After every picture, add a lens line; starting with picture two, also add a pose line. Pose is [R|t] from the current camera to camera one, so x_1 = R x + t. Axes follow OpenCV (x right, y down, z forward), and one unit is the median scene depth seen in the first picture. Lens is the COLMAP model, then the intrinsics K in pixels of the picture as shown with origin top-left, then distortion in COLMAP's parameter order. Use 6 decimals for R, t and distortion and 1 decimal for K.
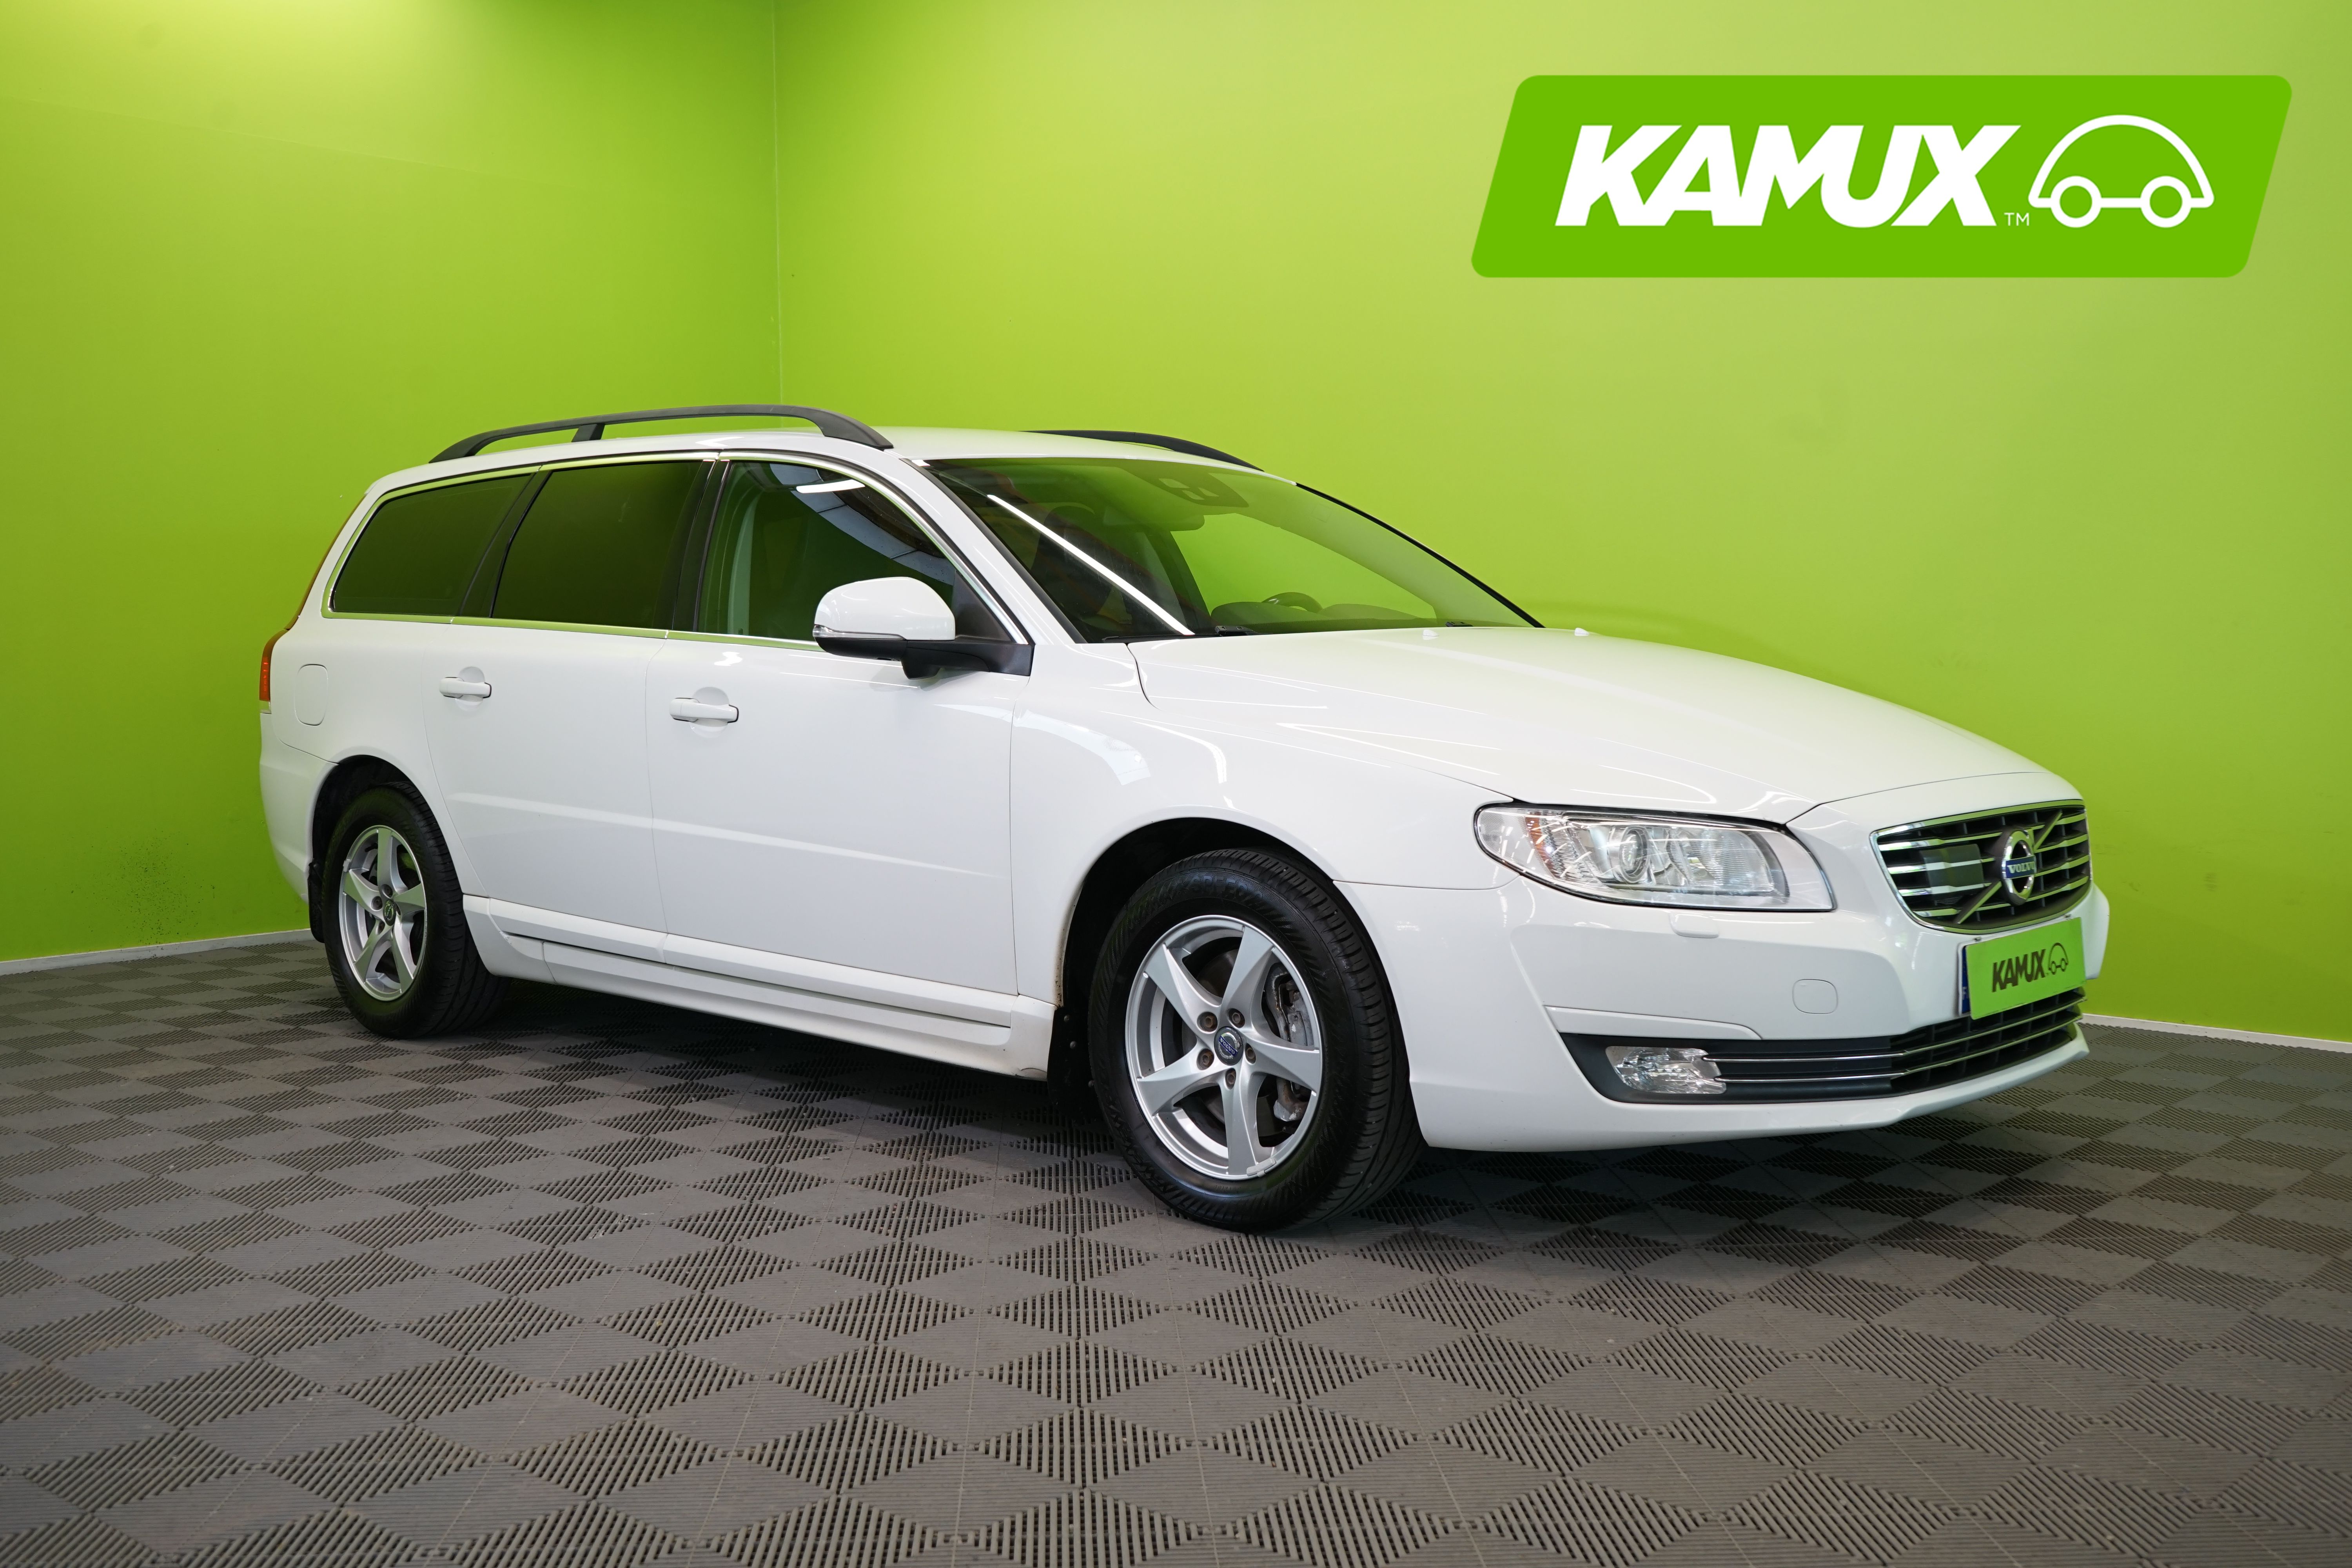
lens RADIAL K [[2324.0, 0, 1175.2], [0, 2324.0, 784.6], [0, 0, 1]] dist [-0.036032, 0.000000]
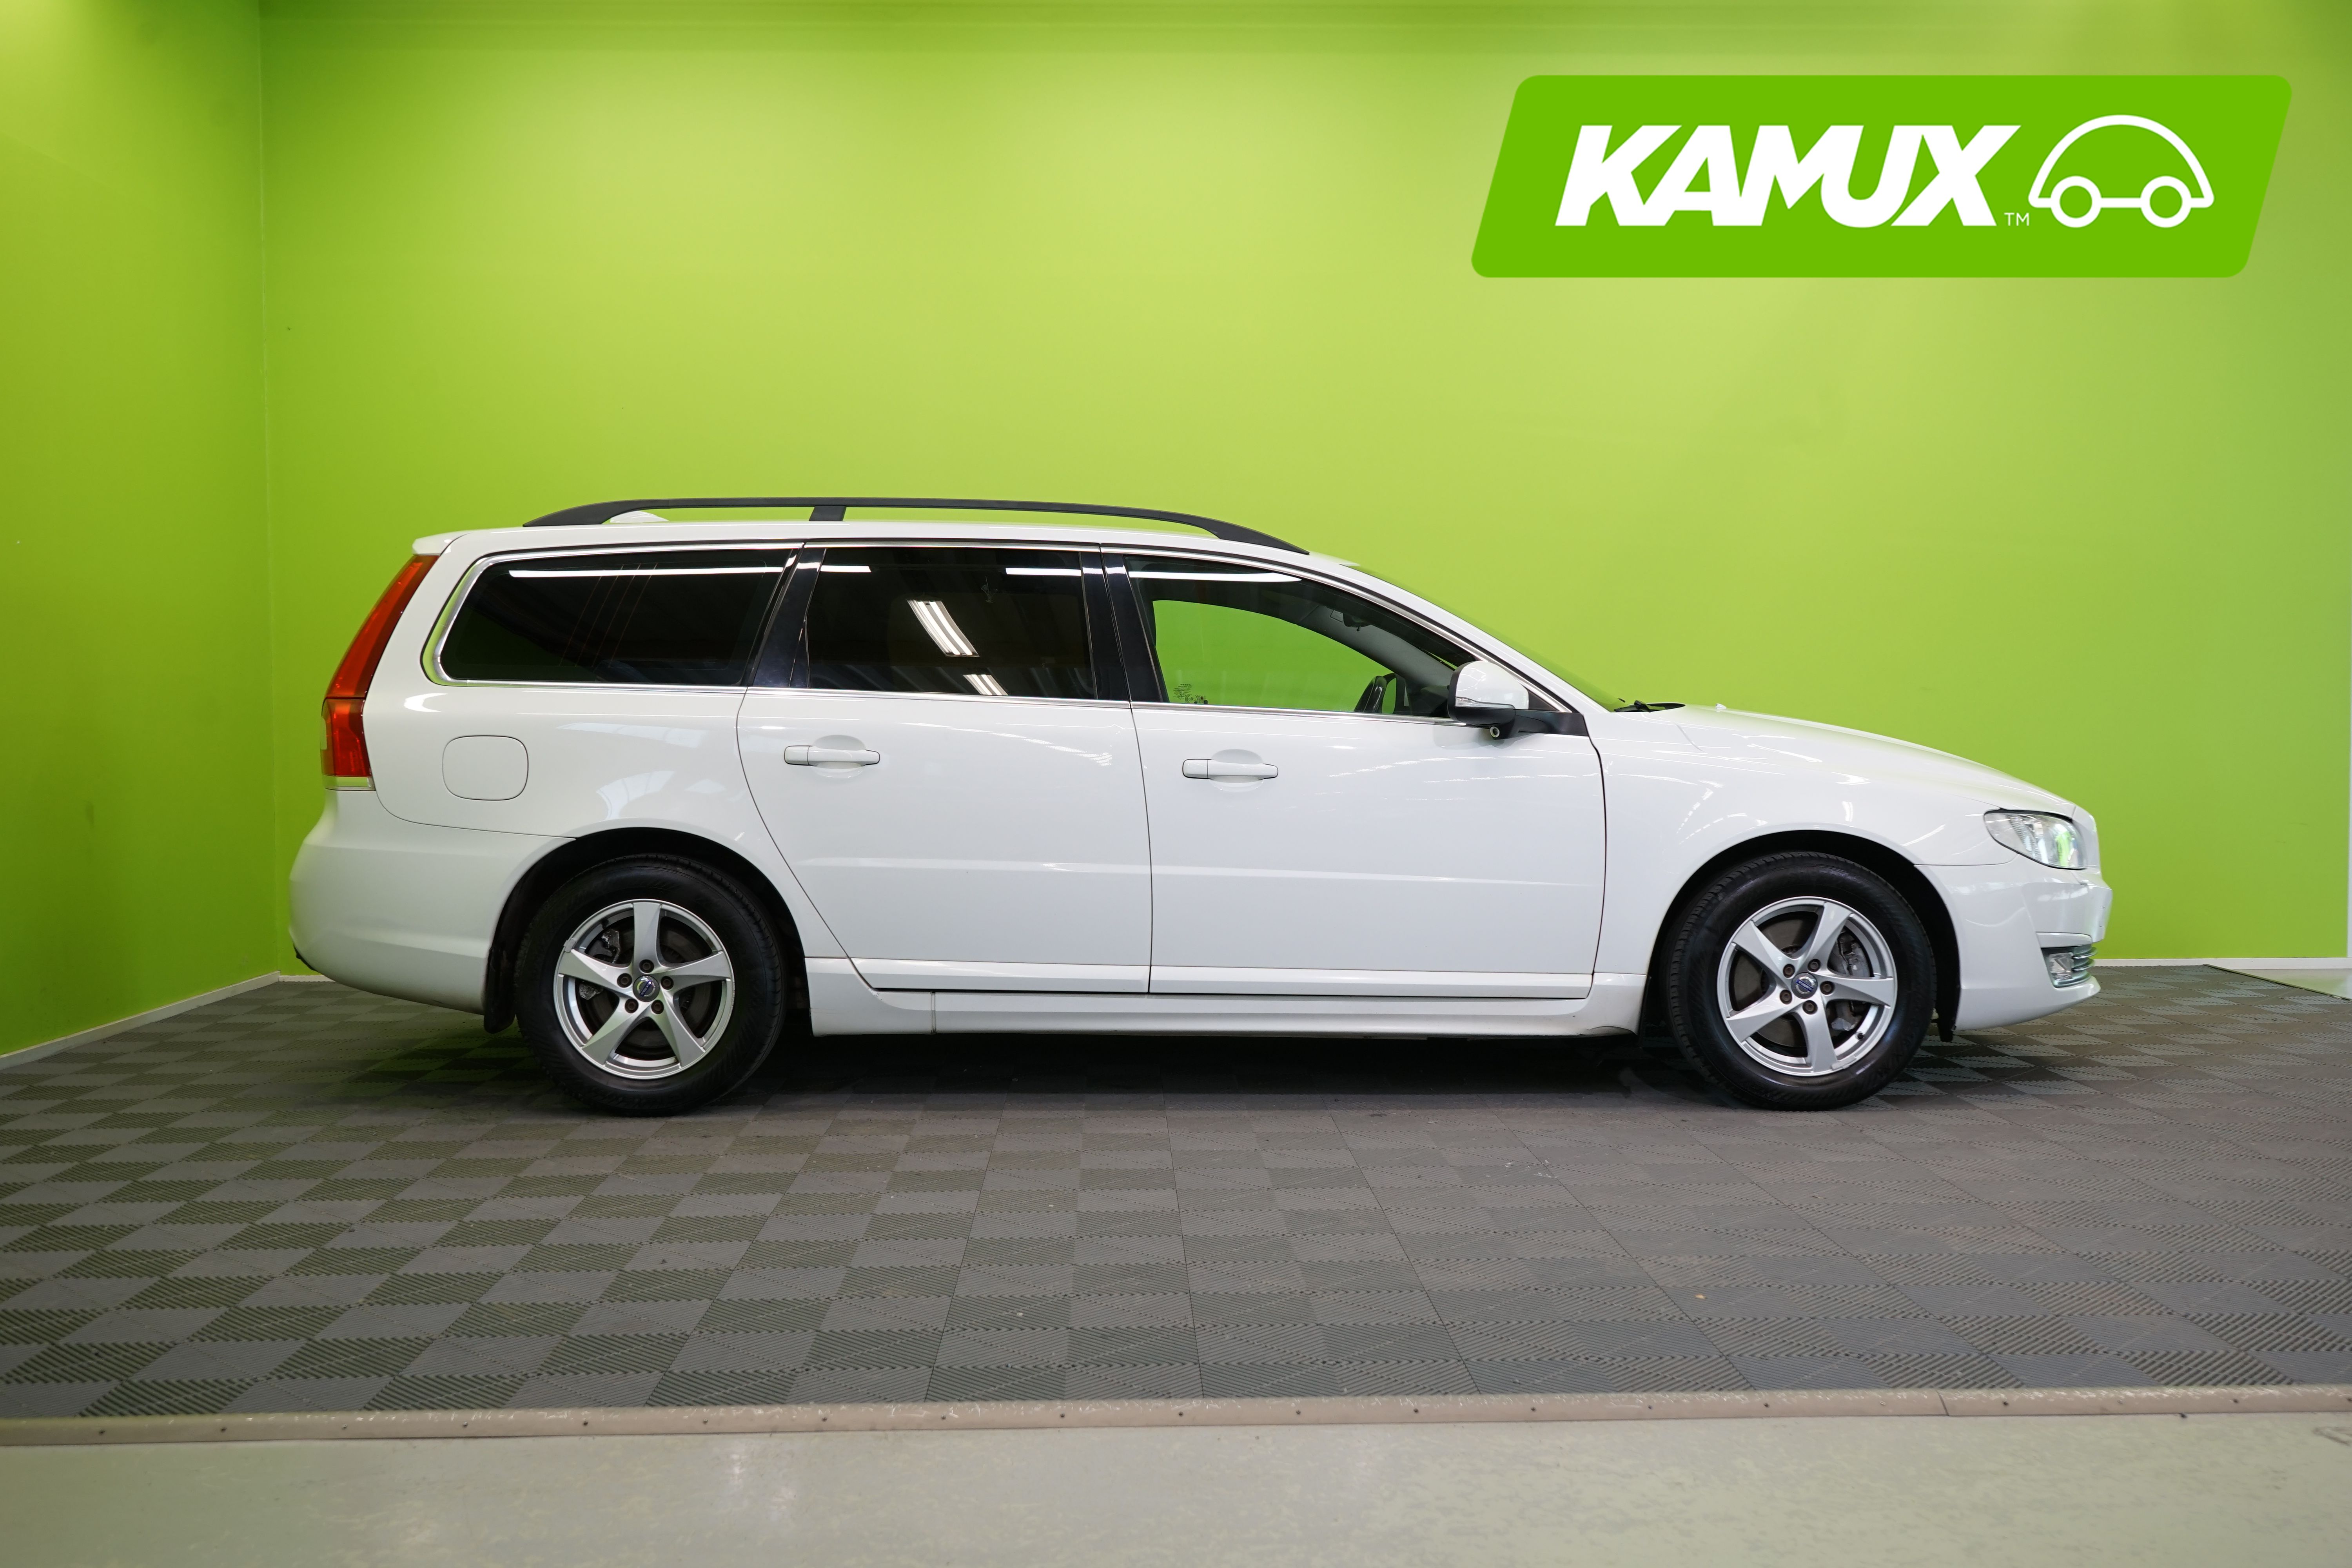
lens RADIAL K [[2198.6, 0, 1175.3], [0, 2198.6, 781.9], [0, 0, 1]] dist [-0.017170, 0.000000]
pose [[0.728740, -0.016148, 0.684600, -1.142301], [0.042593, 0.998855, -0.021780, -0.002668], [-0.683464, 0.045031, 0.728594, 0.240715]]
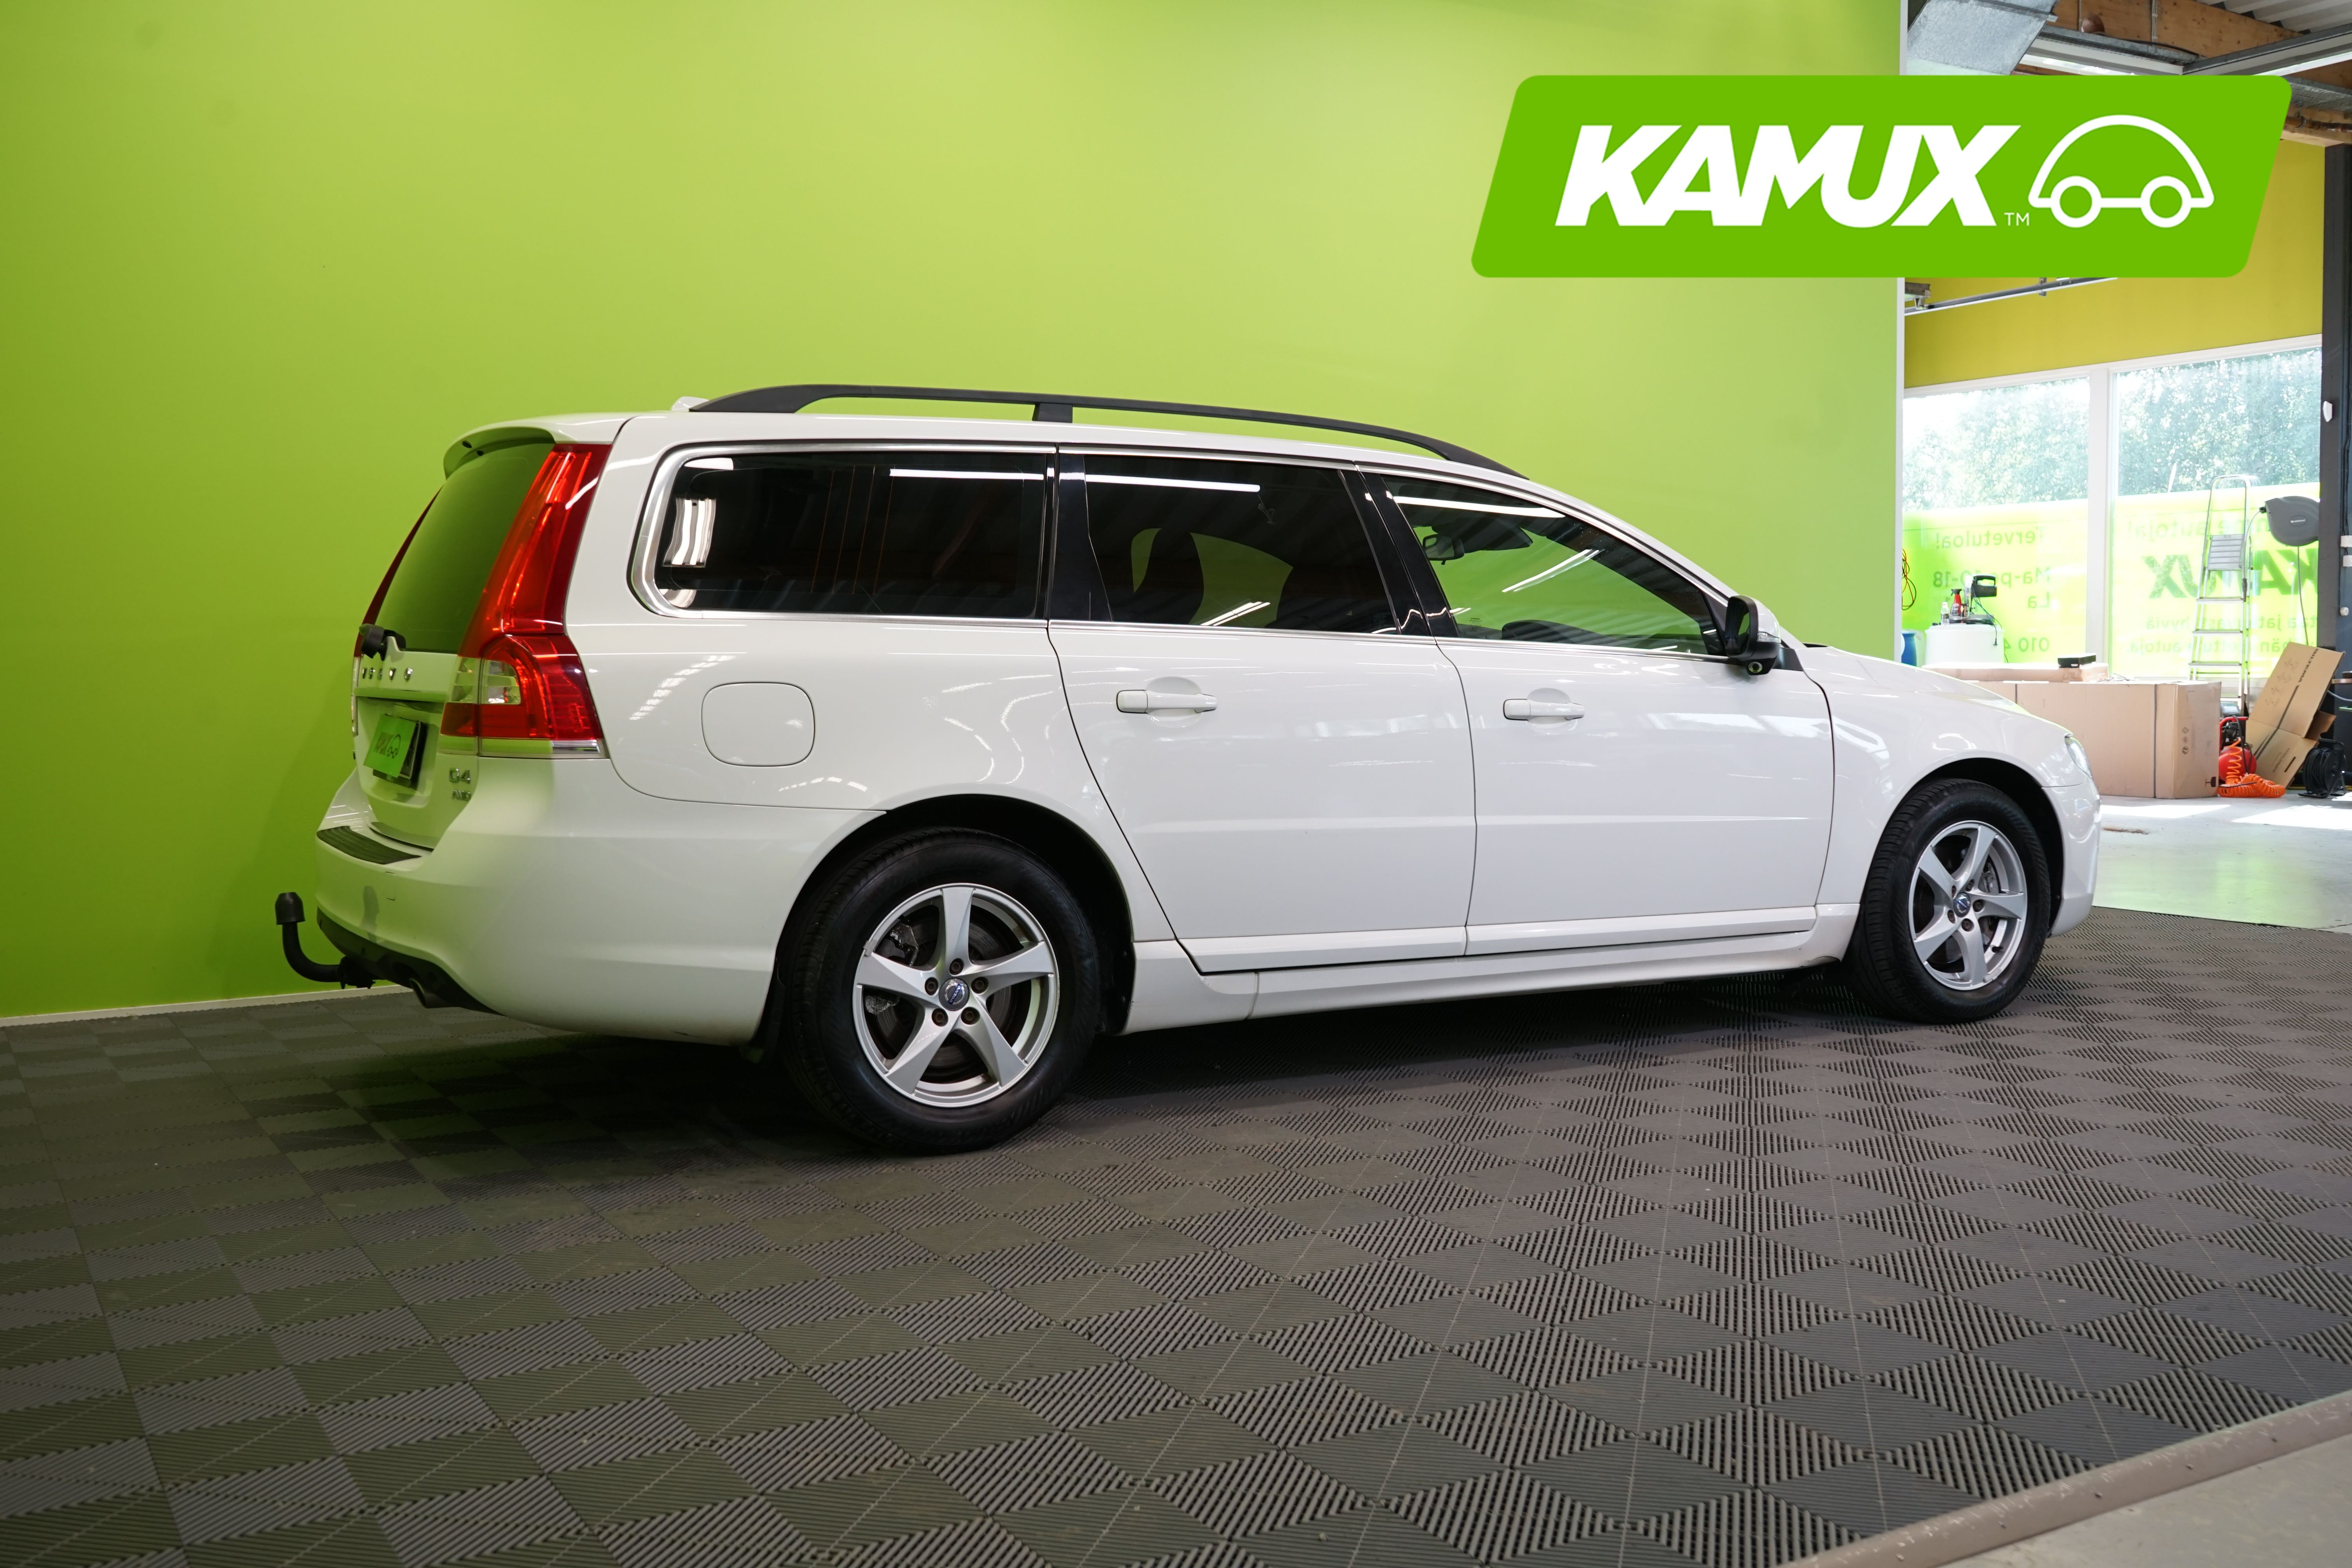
lens RADIAL K [[2222.2, 0, 1182.5], [0, 2222.2, 650.2], [0, 0, 1]] dist [-0.000370, 0.000000]
pose [[0.300123, -0.008594, 0.953862, -1.460431], [0.058618, 0.998236, -0.009450, -0.069897], [-0.952098, 0.058750, 0.300098, 0.979561]]
